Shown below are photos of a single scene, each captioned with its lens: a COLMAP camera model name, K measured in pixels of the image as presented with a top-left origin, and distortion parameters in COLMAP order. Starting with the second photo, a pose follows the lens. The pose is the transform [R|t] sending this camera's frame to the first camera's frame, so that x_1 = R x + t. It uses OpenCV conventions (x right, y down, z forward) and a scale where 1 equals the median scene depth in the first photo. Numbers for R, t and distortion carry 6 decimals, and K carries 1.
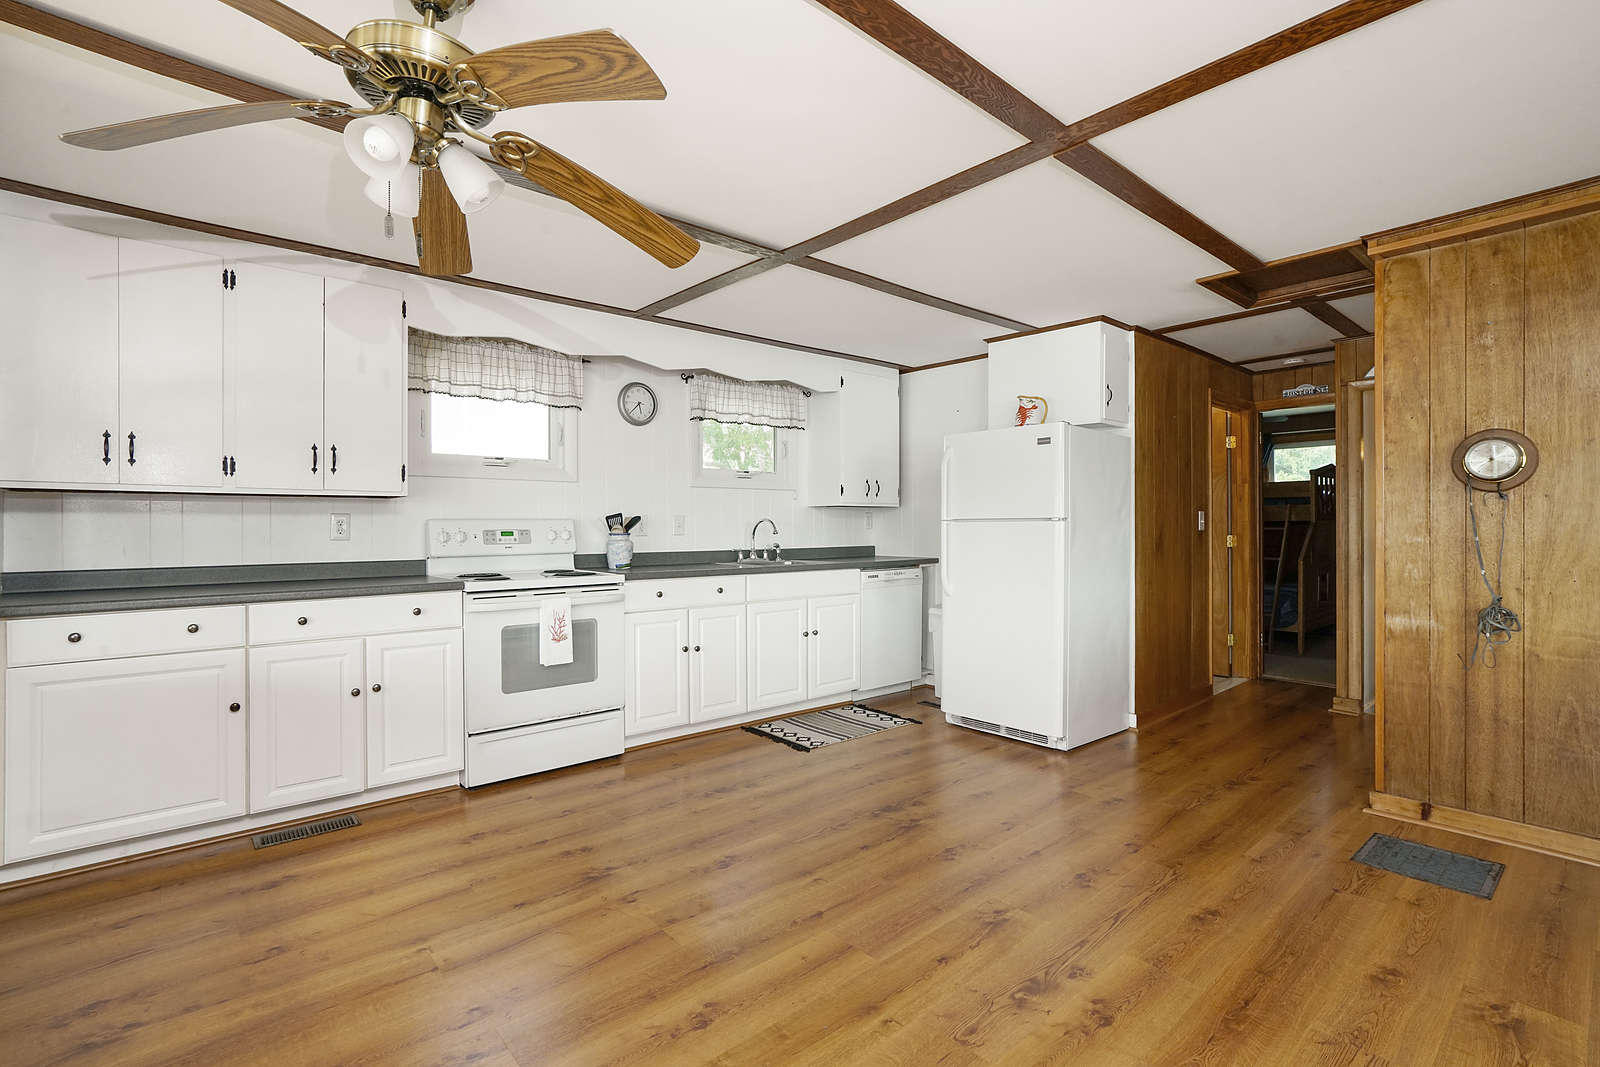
lens RADIAL K [[747.5, 0, 800.0], [0, 747.5, 533.5], [0, 0, 1]] dist [-0.032713, 0.026755]
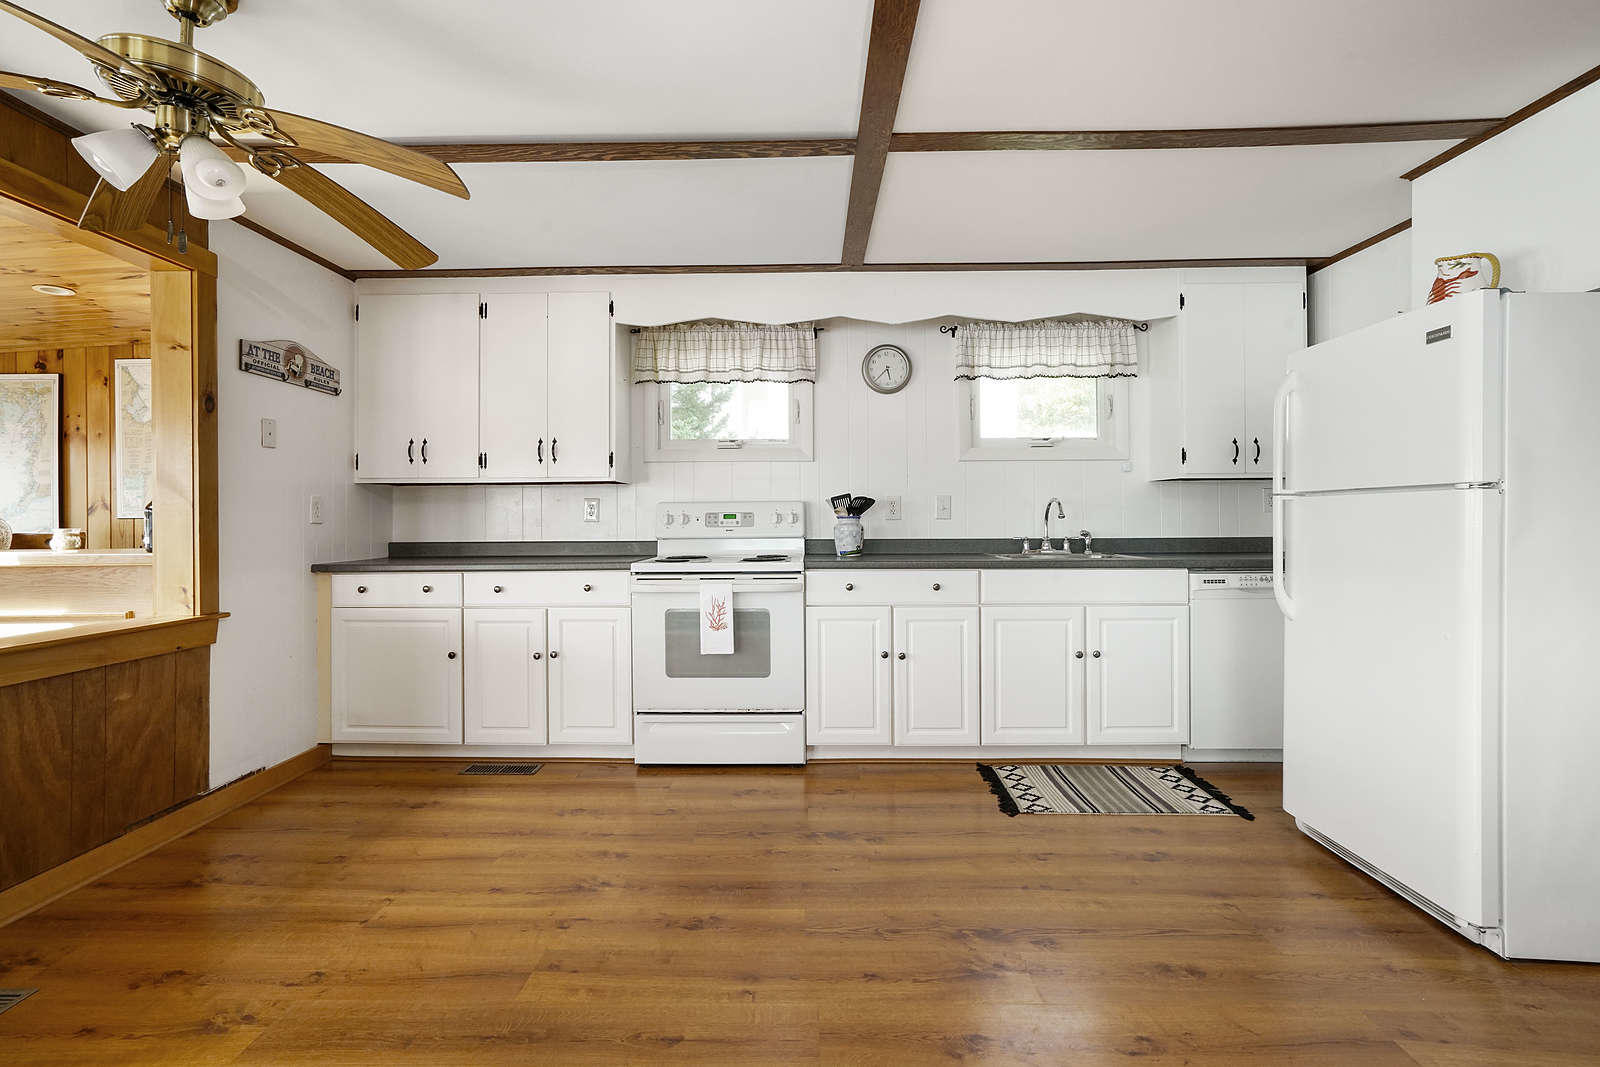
lens RADIAL K [[764.4, 0, 795.5], [0, 764.4, 514.7], [0, 0, 1]] dist [-0.033165, 0.026335]
pose [[0.739989, 0.003765, -0.672609, 0.346056], [-0.004284, 0.999990, 0.000884, -0.003067], [0.672605, 0.002227, 0.739998, 0.297830]]
